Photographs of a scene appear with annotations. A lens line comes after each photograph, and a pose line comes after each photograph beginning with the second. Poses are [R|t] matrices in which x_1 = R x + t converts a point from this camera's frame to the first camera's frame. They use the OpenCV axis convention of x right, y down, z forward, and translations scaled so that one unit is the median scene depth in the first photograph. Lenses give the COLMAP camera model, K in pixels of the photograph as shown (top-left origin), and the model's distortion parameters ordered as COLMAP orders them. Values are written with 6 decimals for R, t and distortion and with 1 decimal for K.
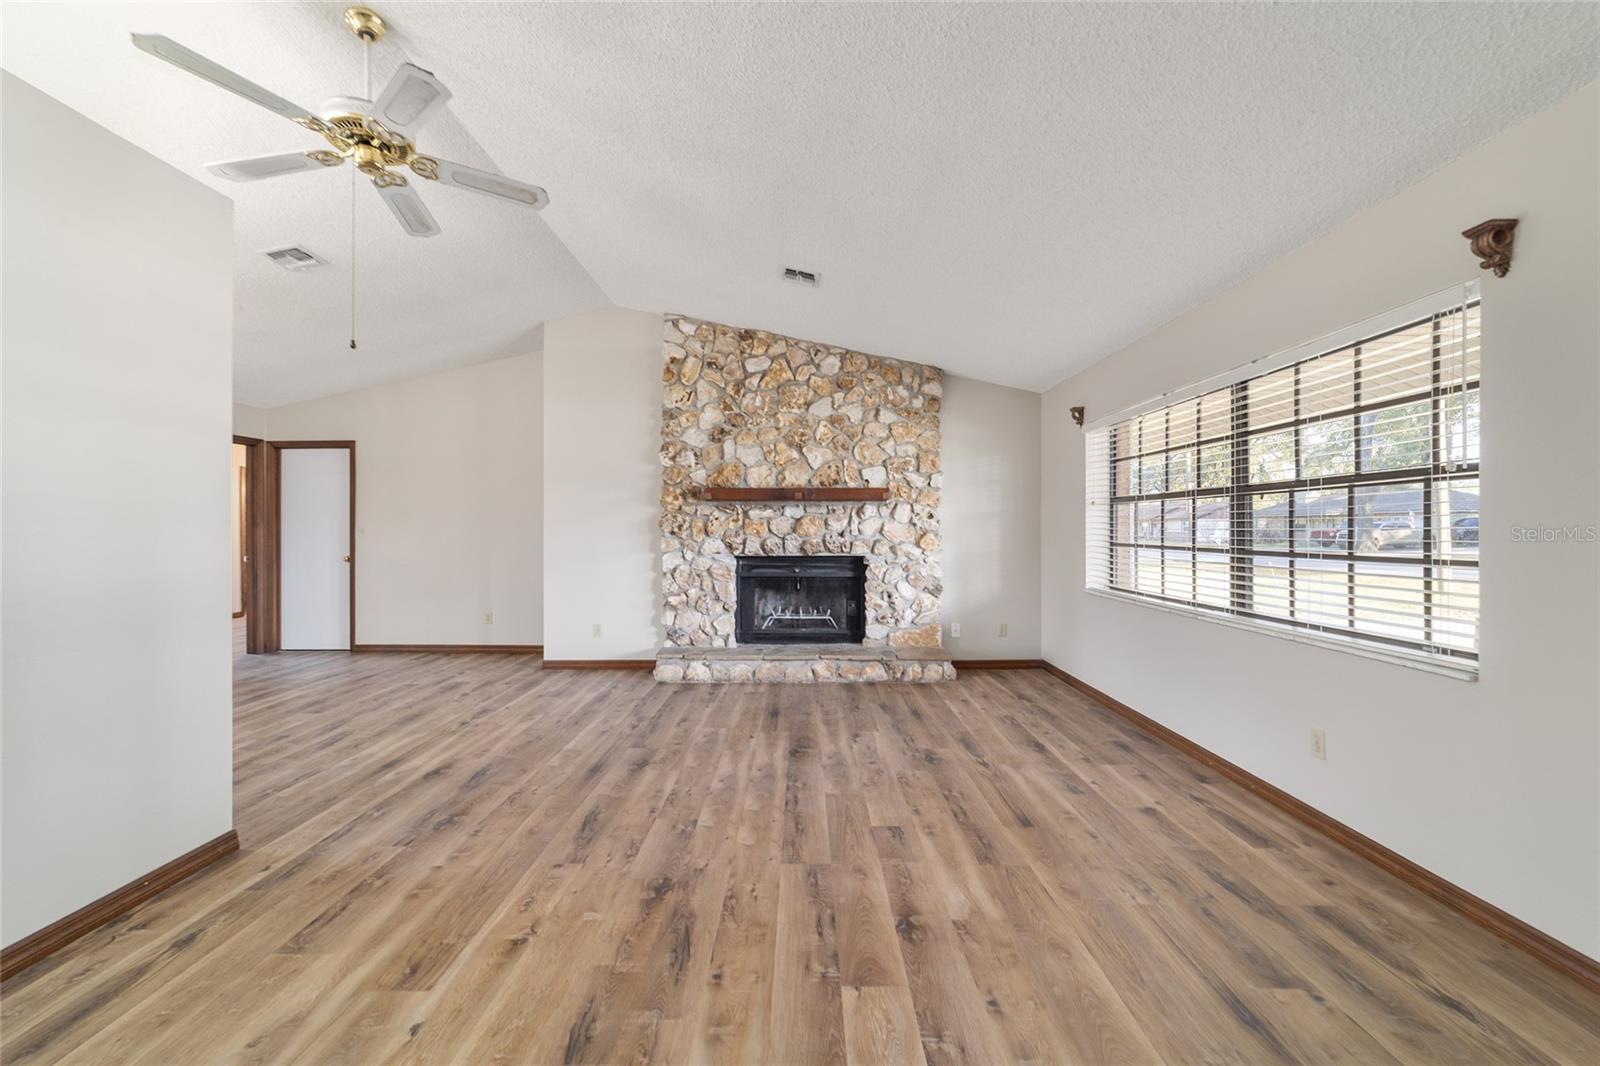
lens RADIAL K [[615.6, 0, 797.0], [0, 615.6, 530.1], [0, 0, 1]] dist [-0.018132, 0.008708]
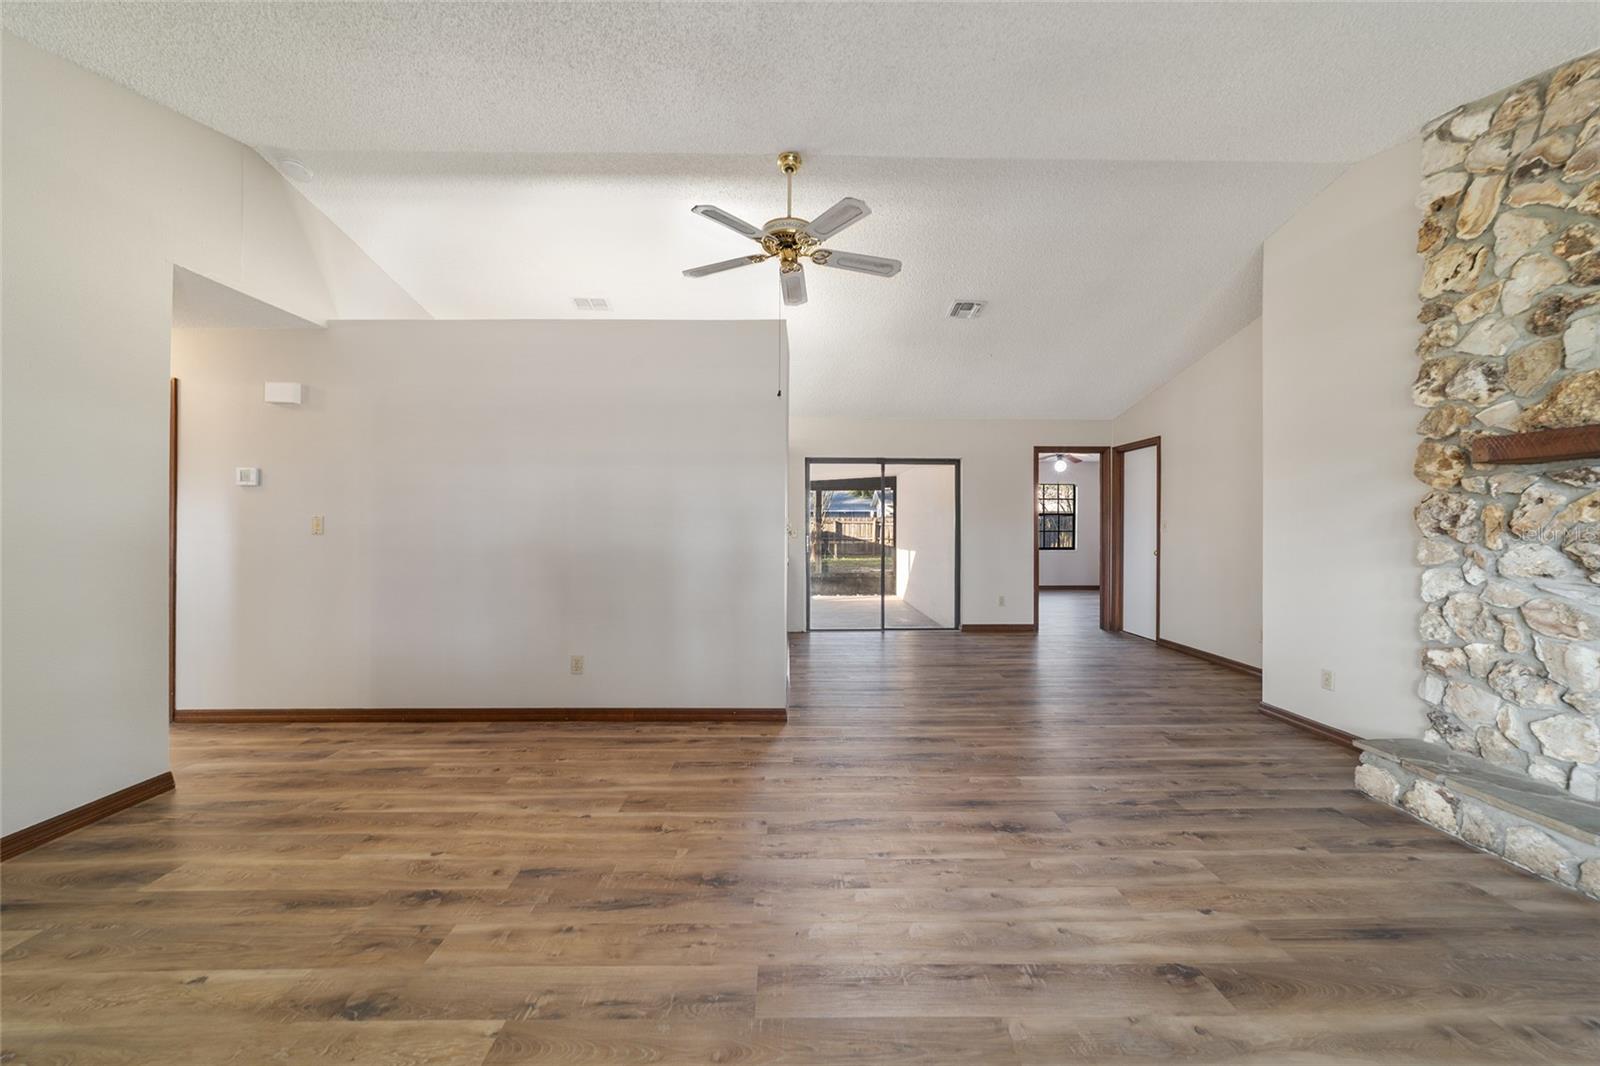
lens RADIAL K [[615.6, 0, 800.3], [0, 615.6, 522.4], [0, 0, 1]] dist [-0.018132, 0.008708]
pose [[0.029106, -0.002348, -0.999574, 0.503482], [-0.004408, 0.999987, -0.002477, 0.001941], [0.999567, 0.004479, 0.029096, 0.711119]]
